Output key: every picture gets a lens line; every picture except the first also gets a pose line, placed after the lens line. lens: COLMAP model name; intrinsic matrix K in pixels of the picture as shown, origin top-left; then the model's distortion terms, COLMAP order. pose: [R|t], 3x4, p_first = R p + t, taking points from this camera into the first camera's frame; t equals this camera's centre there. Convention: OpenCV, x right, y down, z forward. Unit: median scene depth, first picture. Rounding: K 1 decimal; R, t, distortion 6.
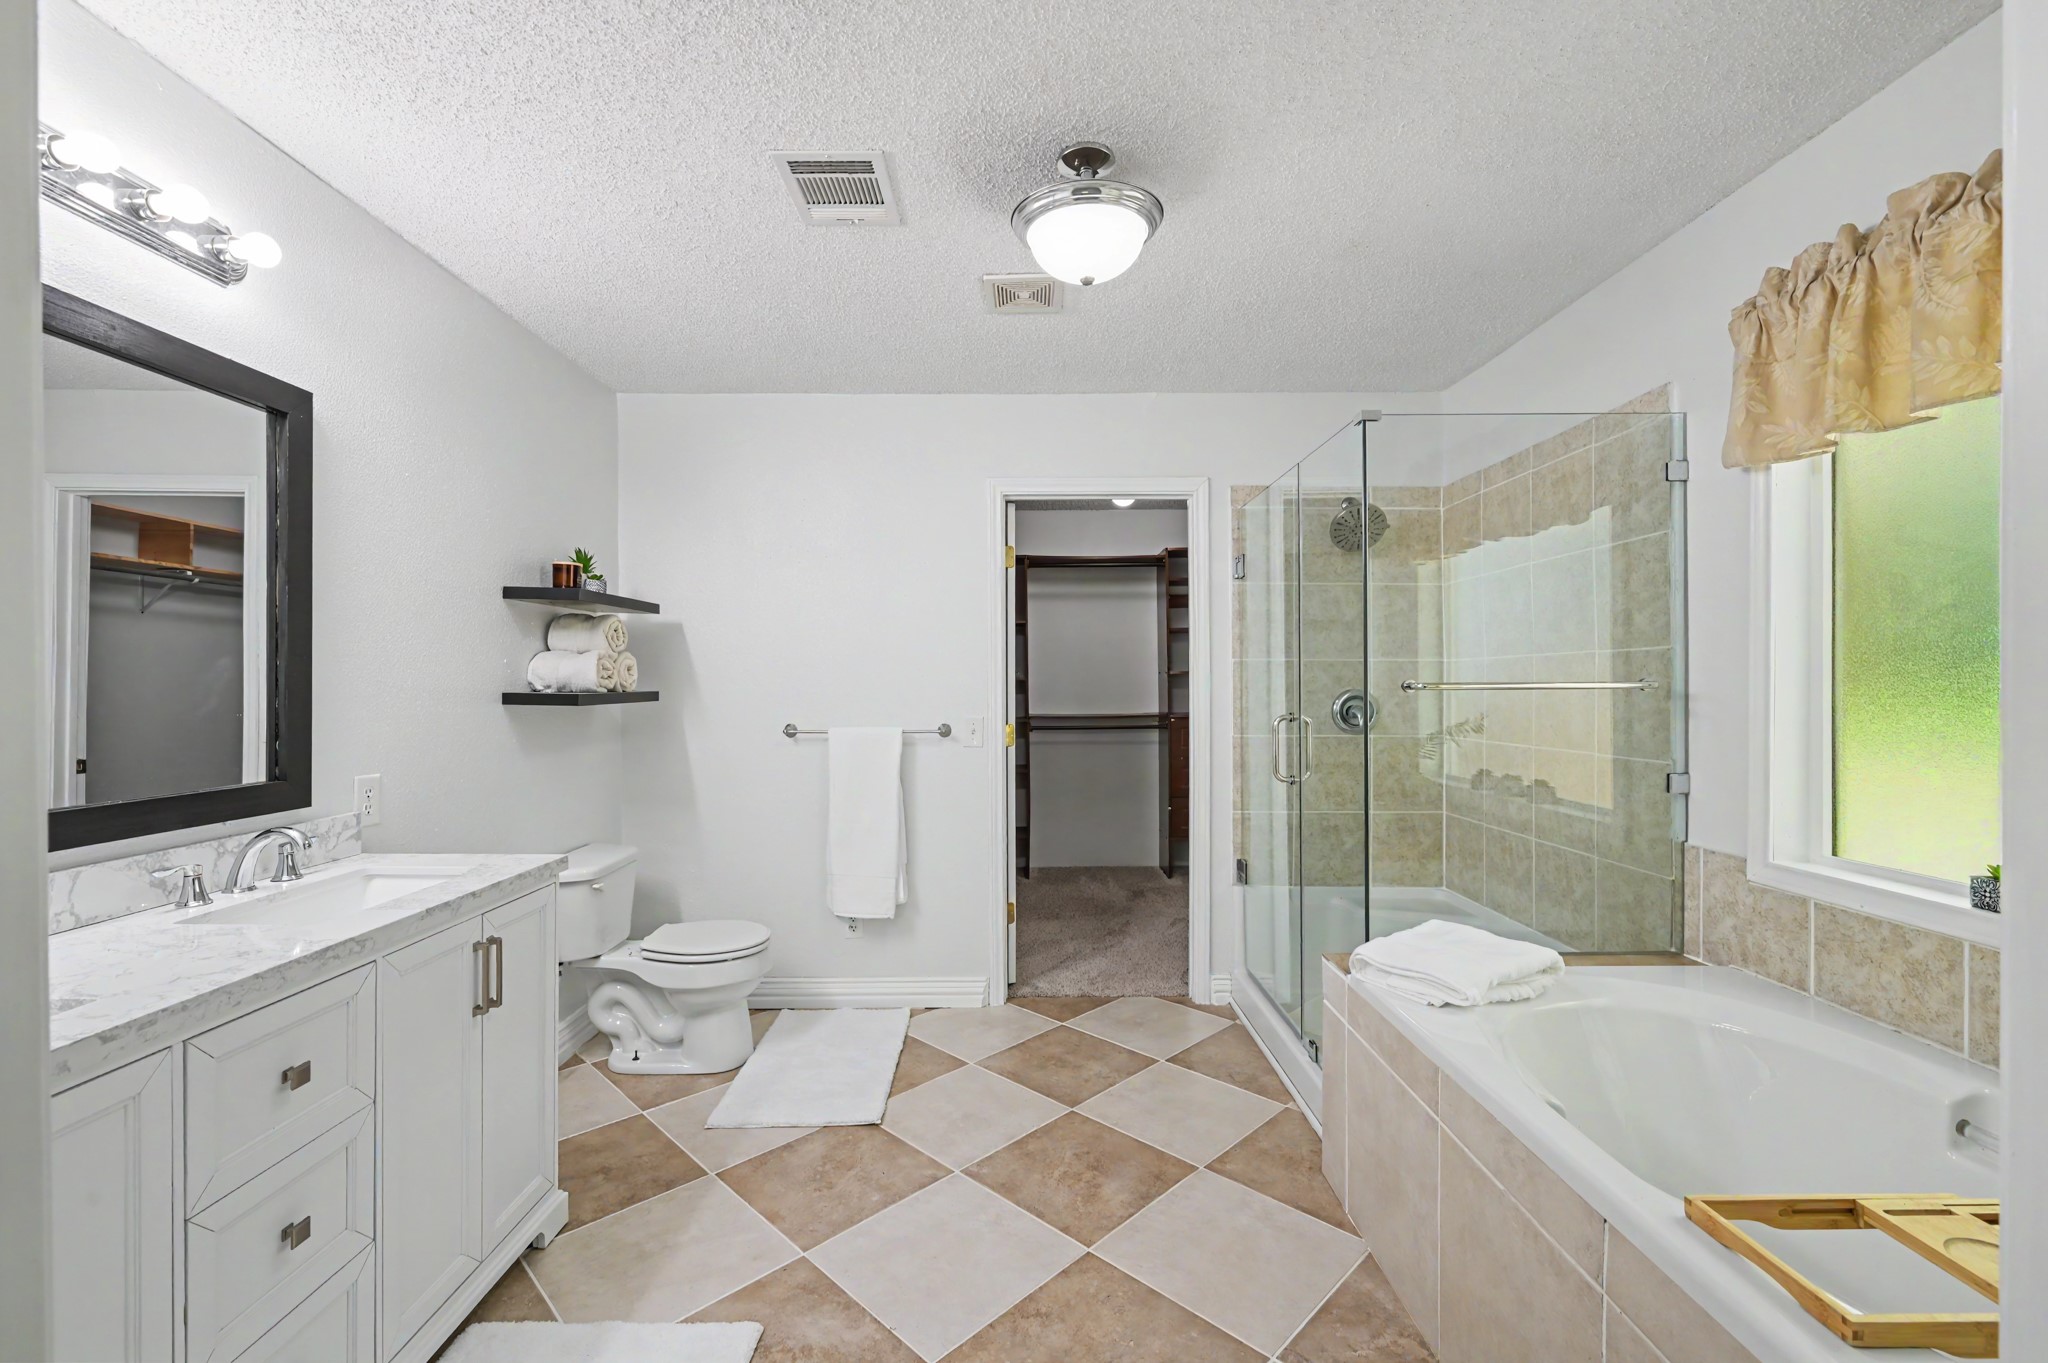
lens RADIAL K [[895.5, 0, 1014.2], [0, 895.5, 684.2], [0, 0, 1]] dist [0.001246, 0.001150]
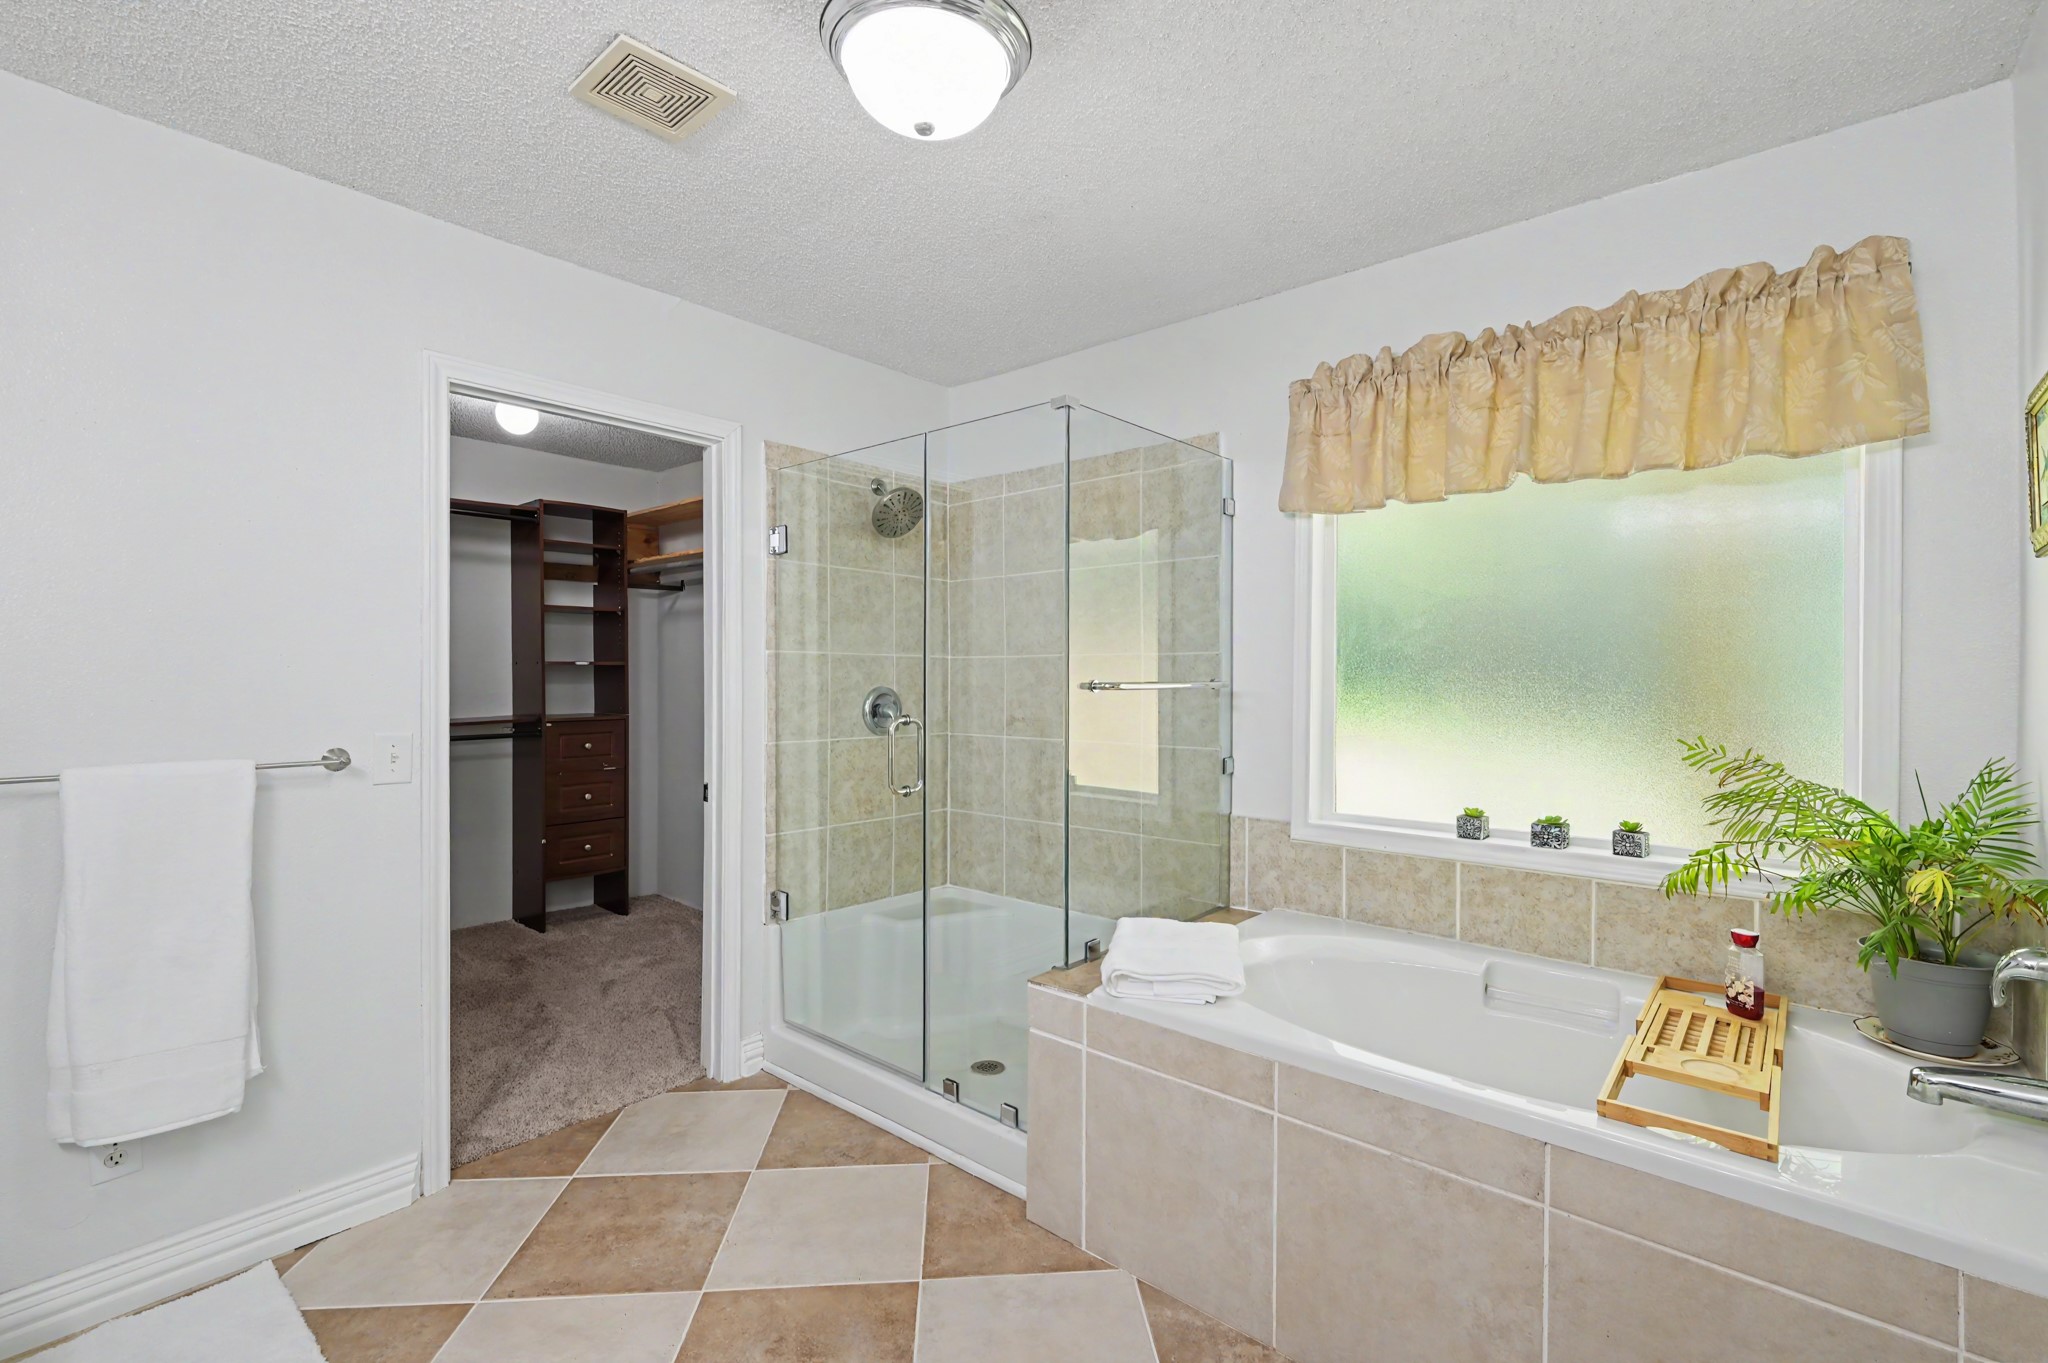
lens RADIAL K [[929.5, 0, 1039.2], [0, 929.5, 676.6], [0, 0, 1]] dist [0.002212, 0.001107]
pose [[0.642007, 0.004596, 0.766685, -0.345030], [-0.005541, 0.999984, -0.001355, -0.005829], [-0.766678, -0.003378, 0.642022, 0.352759]]
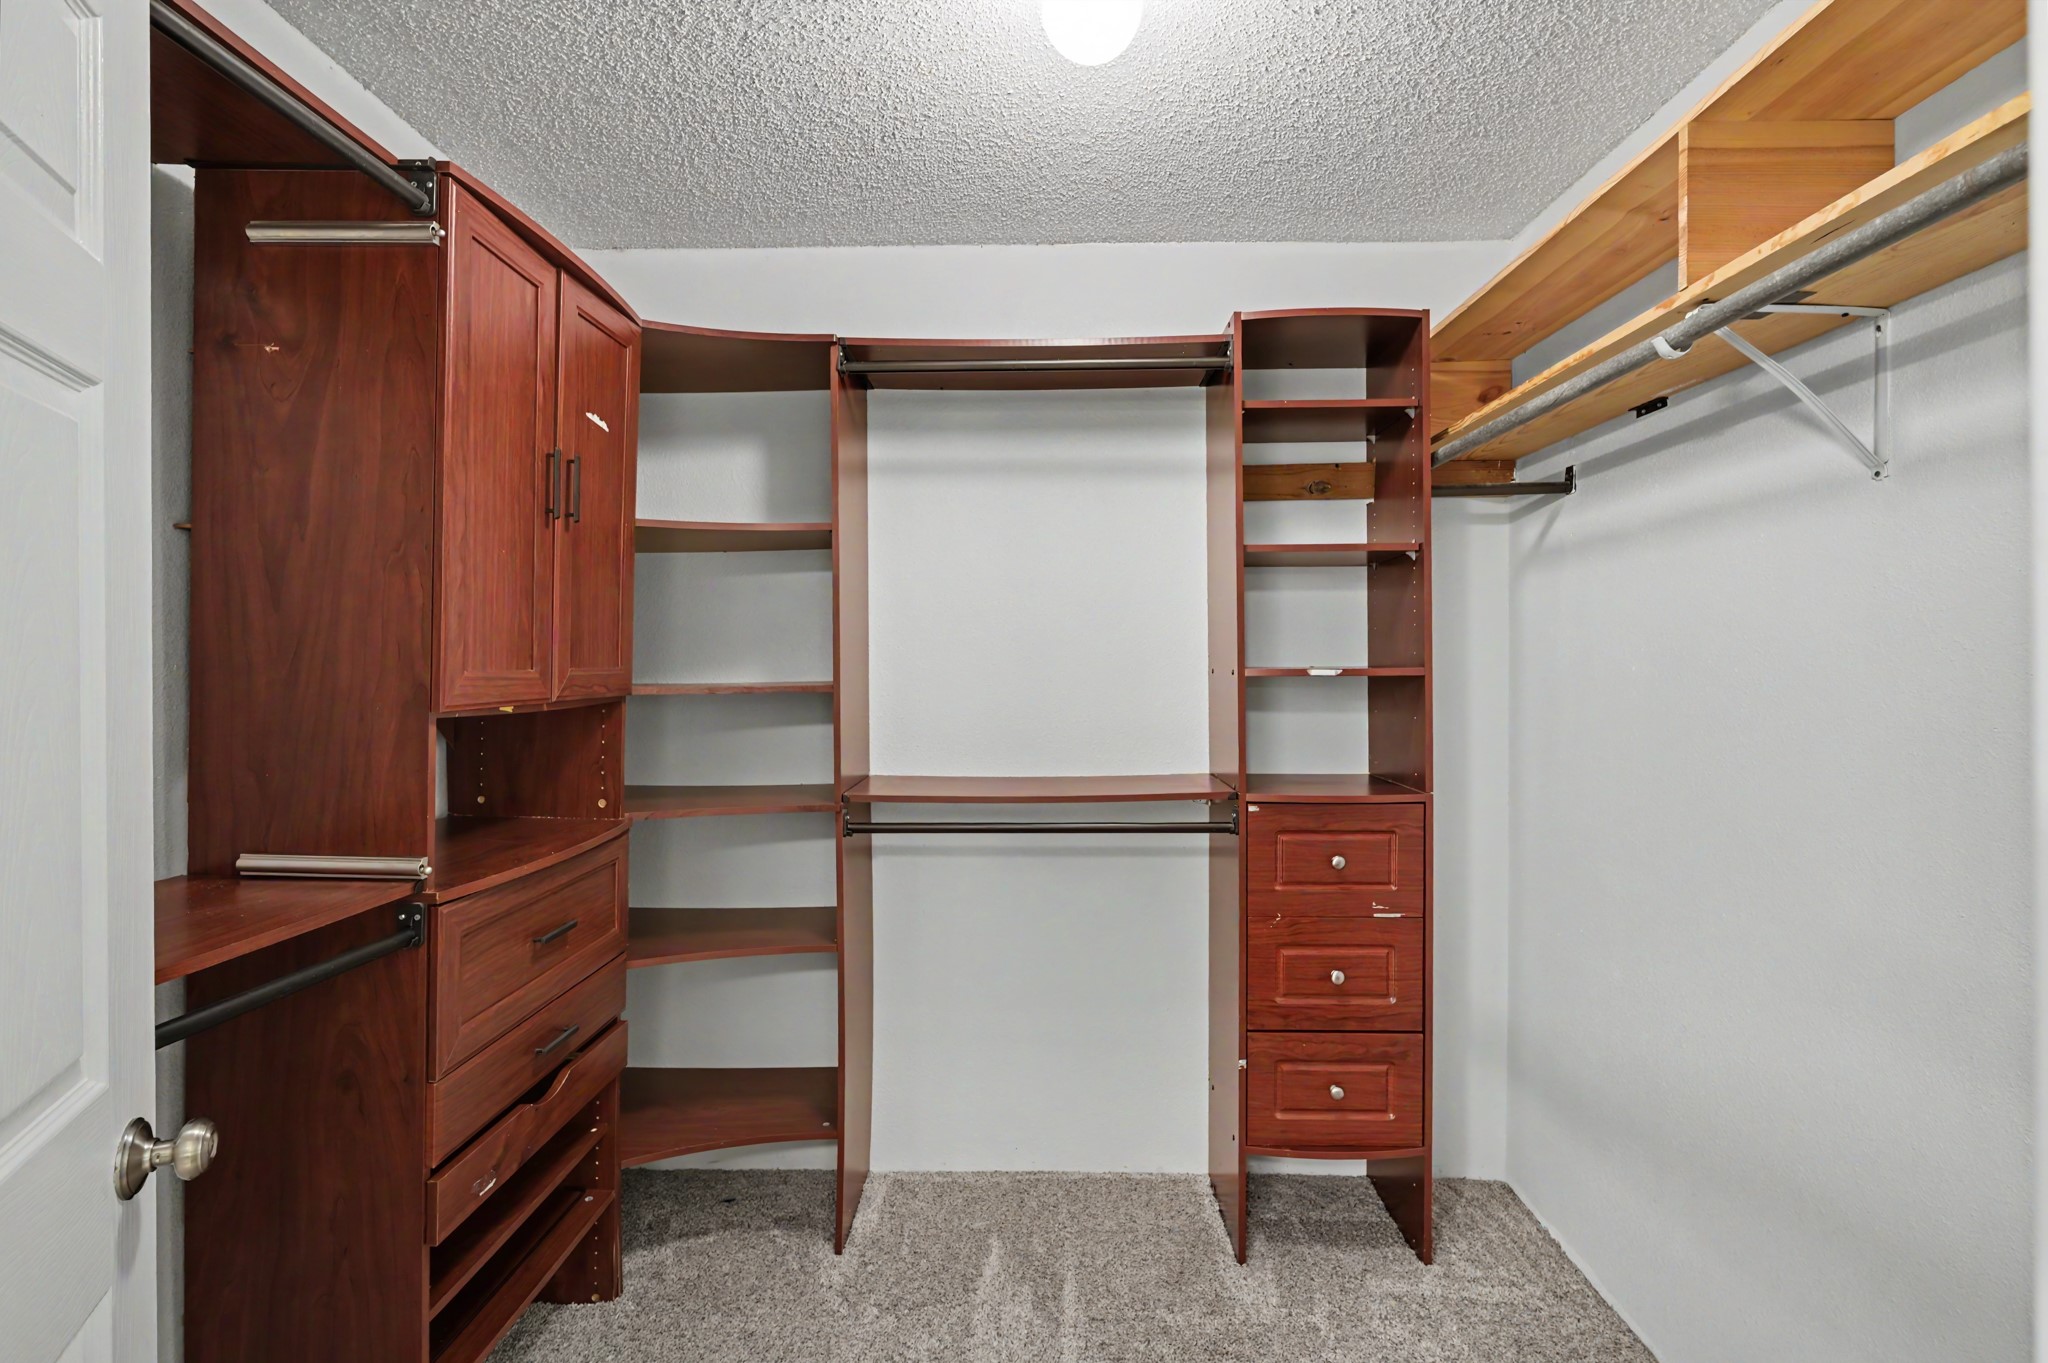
lens RADIAL K [[930.3, 0, 1026.6], [0, 930.3, 671.8], [0, 0, 1]] dist [0.002472, 0.000093]
pose [[0.999884, 0.008119, -0.012911, 0.198564], [-0.008130, 0.999967, -0.000789, -0.023954], [0.012904, 0.000893, 0.999916, 1.346886]]
